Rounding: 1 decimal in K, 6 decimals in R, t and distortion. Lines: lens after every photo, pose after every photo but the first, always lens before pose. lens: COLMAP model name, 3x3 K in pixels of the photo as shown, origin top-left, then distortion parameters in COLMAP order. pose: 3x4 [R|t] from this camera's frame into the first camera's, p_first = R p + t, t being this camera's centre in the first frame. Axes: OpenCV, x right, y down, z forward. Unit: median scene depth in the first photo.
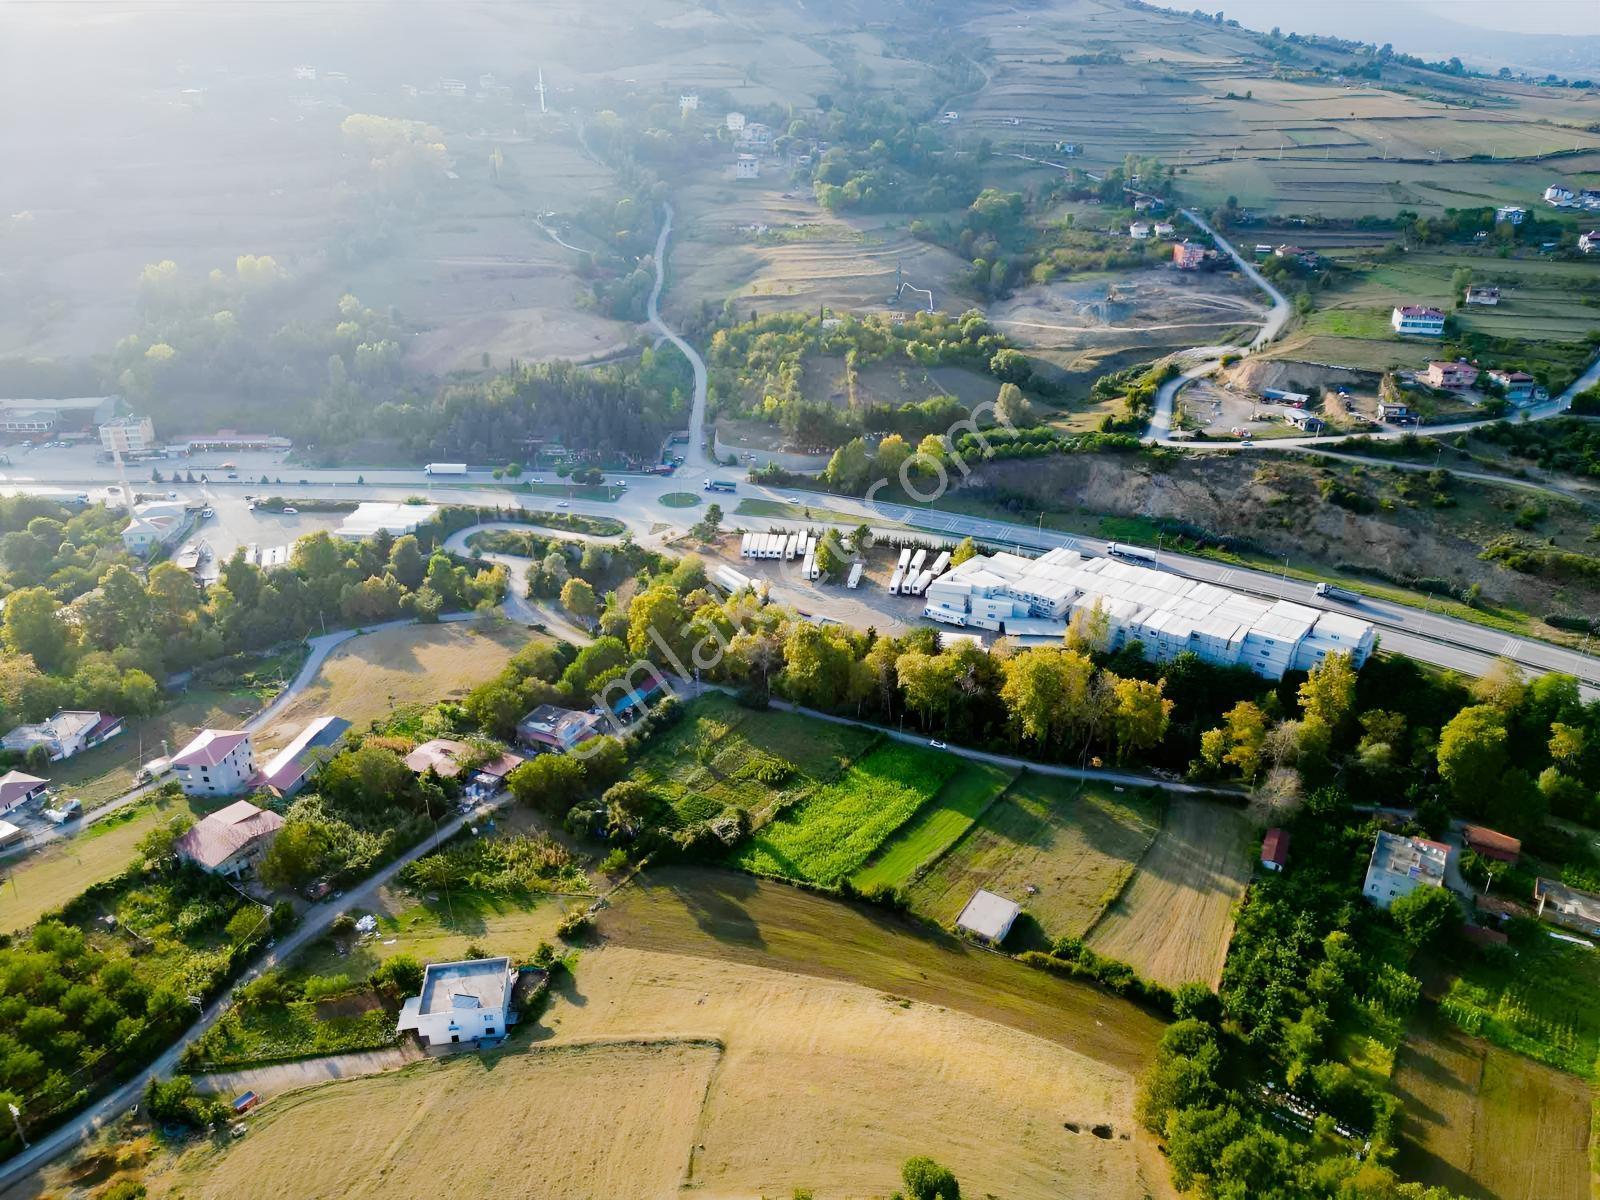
lens RADIAL K [[1113.8, 0, 795.2], [0, 1113.8, 601.3], [0, 0, 1]] dist [0.072650, -0.073433]
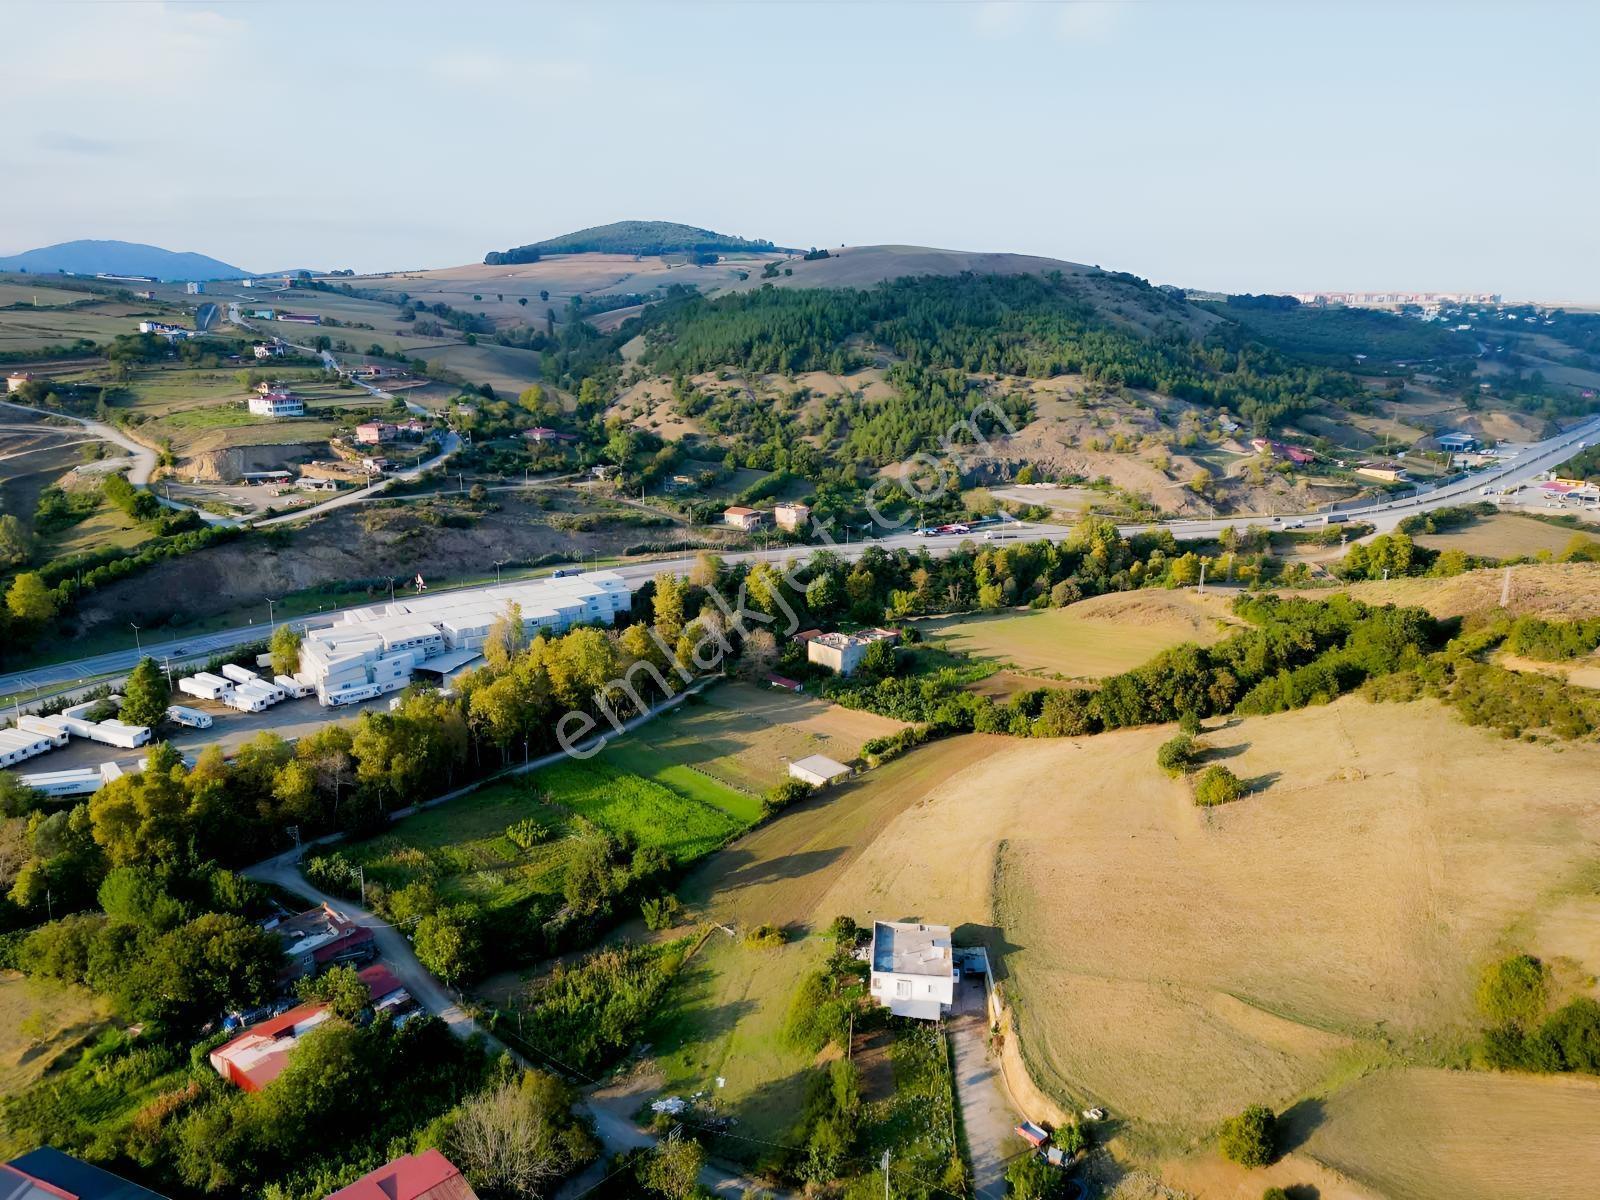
lens RADIAL K [[1111.7, 0, 800.0], [0, 1111.7, 600.0], [0, 0, 1]] dist [0.114862, -0.158392]
pose [[0.244789, -0.254386, 0.935610, -0.591074], [0.406551, 0.902970, 0.139143, -0.035861], [-0.880224, 0.346313, 0.324458, 0.383772]]
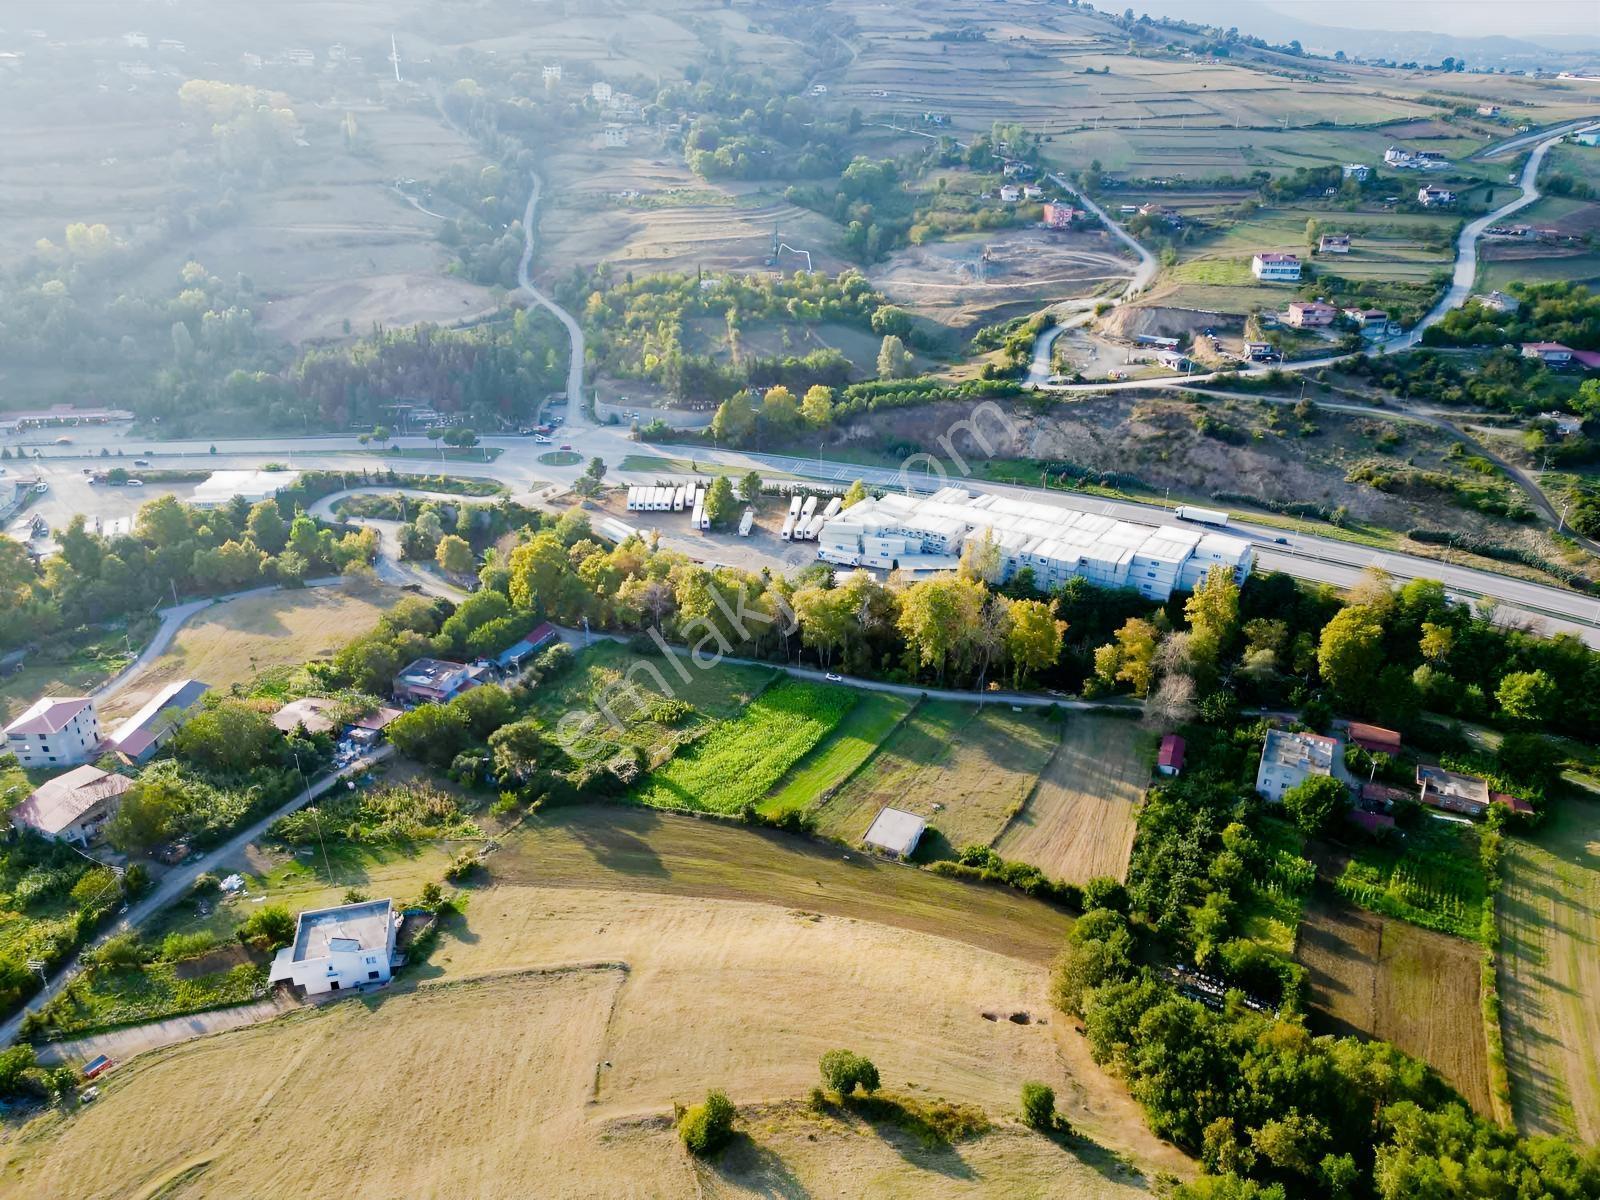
lens RADIAL K [[1113.8, 0, 795.2], [0, 1113.8, 601.3], [0, 0, 1]] dist [0.072650, -0.073433]
pose [[0.994368, -0.046189, 0.095385, 0.000387], [0.045875, 0.998932, 0.005485, 0.045639], [-0.095536, -0.001078, 0.995425, 0.021782]]
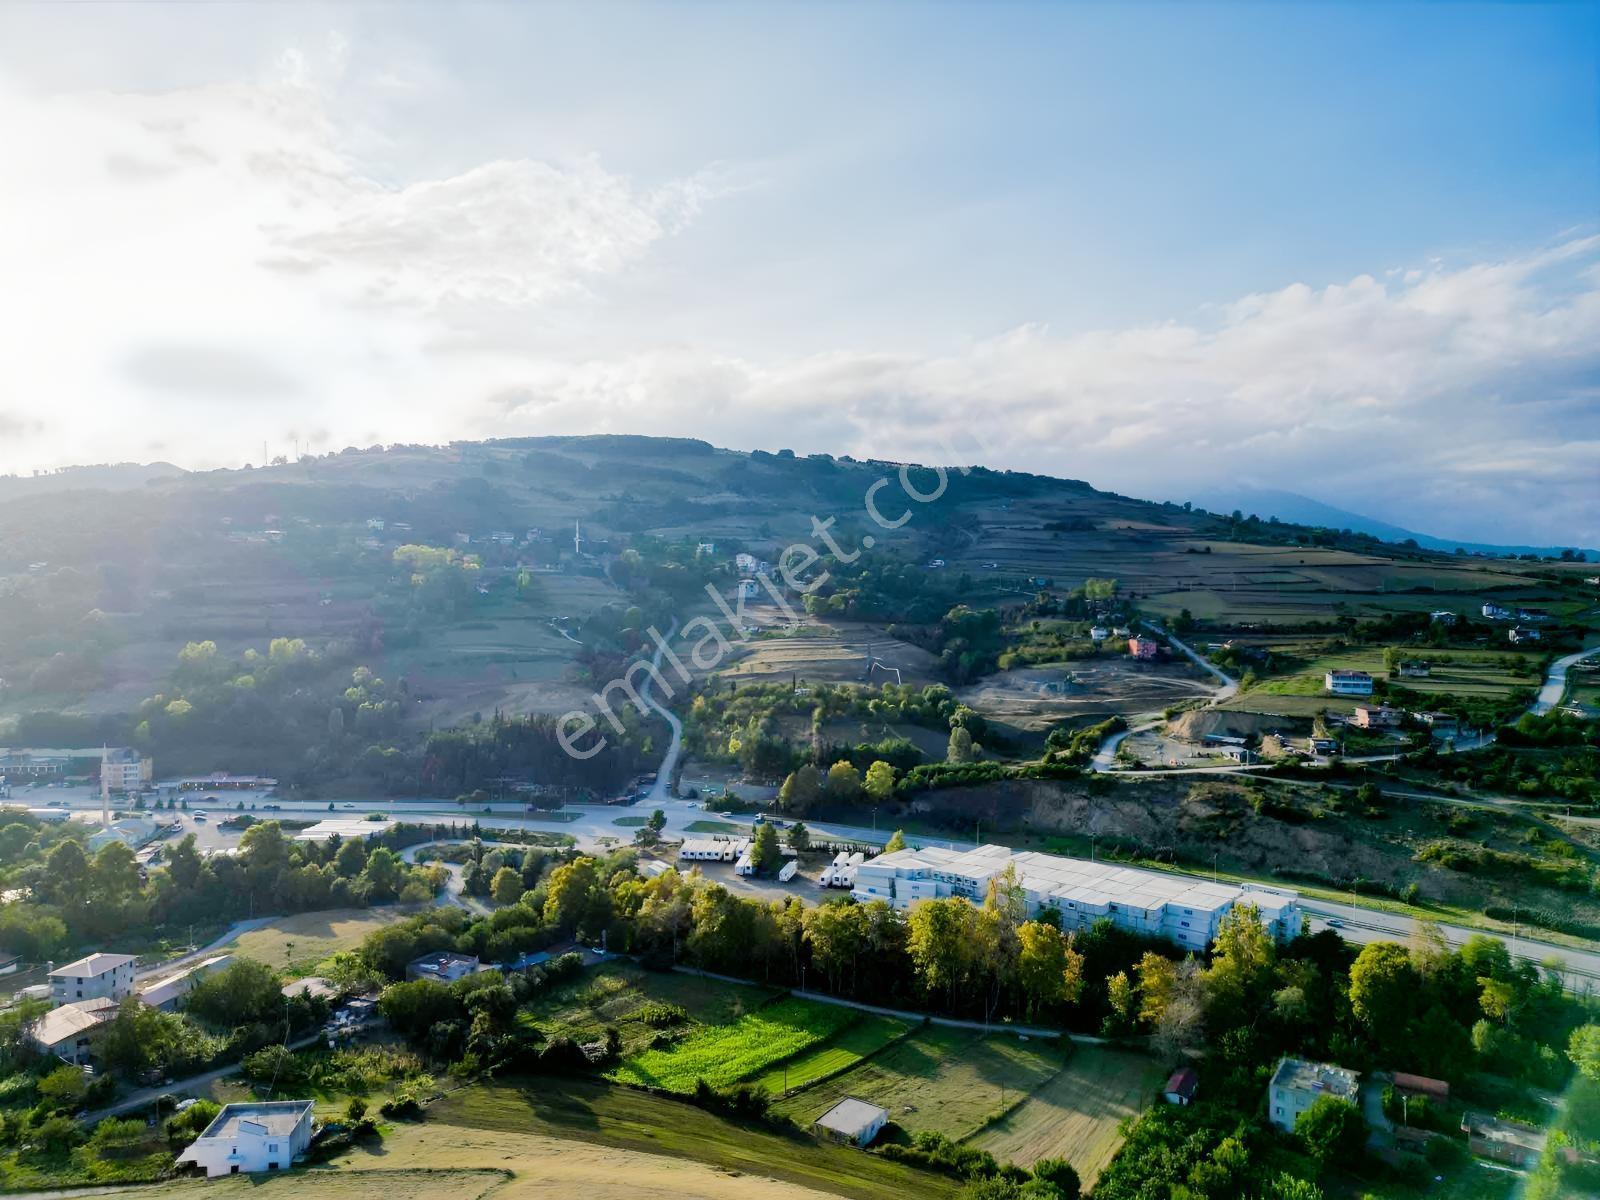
lens RADIAL K [[1113.8, 0, 795.2], [0, 1113.8, 601.3], [0, 0, 1]] dist [0.072650, -0.073433]
pose [[0.999267, -0.000707, -0.038283, 0.107139], [-0.015037, 0.912252, -0.409353, 0.180076], [0.035213, 0.409628, 0.911573, -0.017227]]
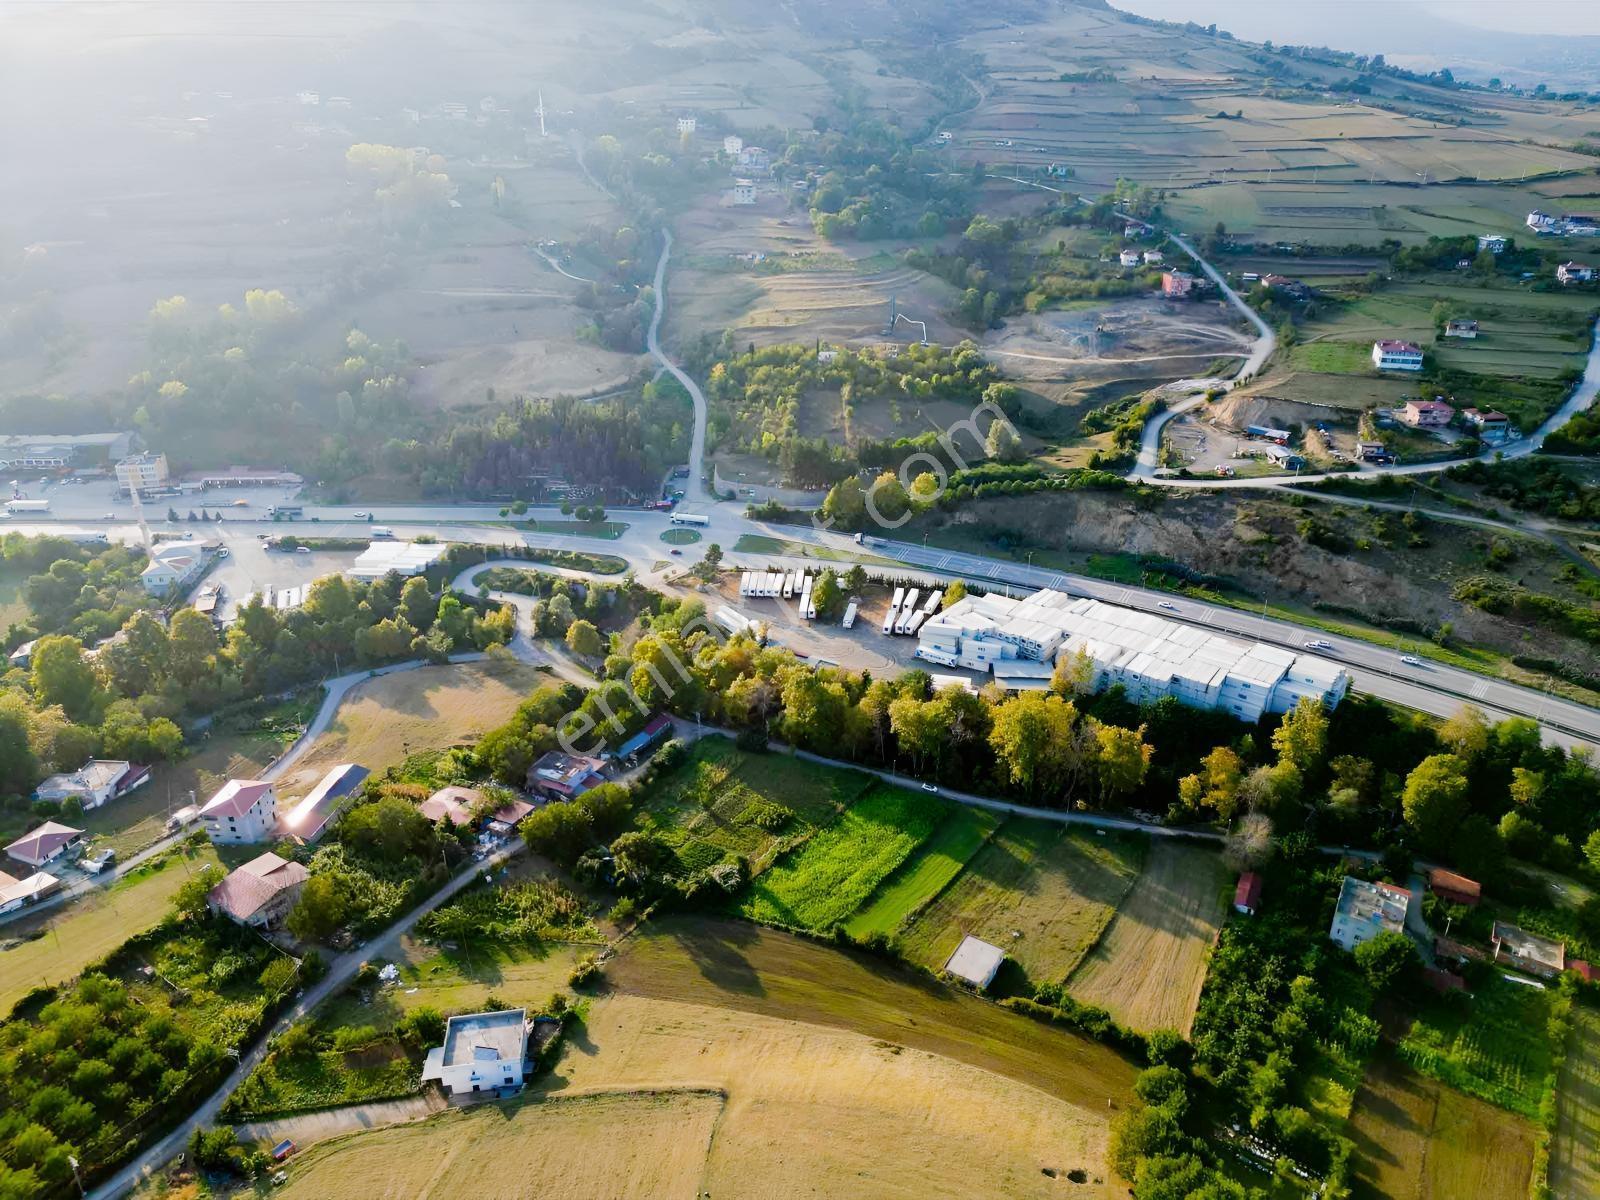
lens RADIAL K [[1113.8, 0, 795.2], [0, 1113.8, 601.3], [0, 0, 1]] dist [0.072650, -0.073433]
pose [[0.999996, -0.002108, 0.002039, 0.000457], [0.002104, 0.999996, 0.001764, -0.041376], [-0.002042, -0.001760, 0.999996, -0.039778]]
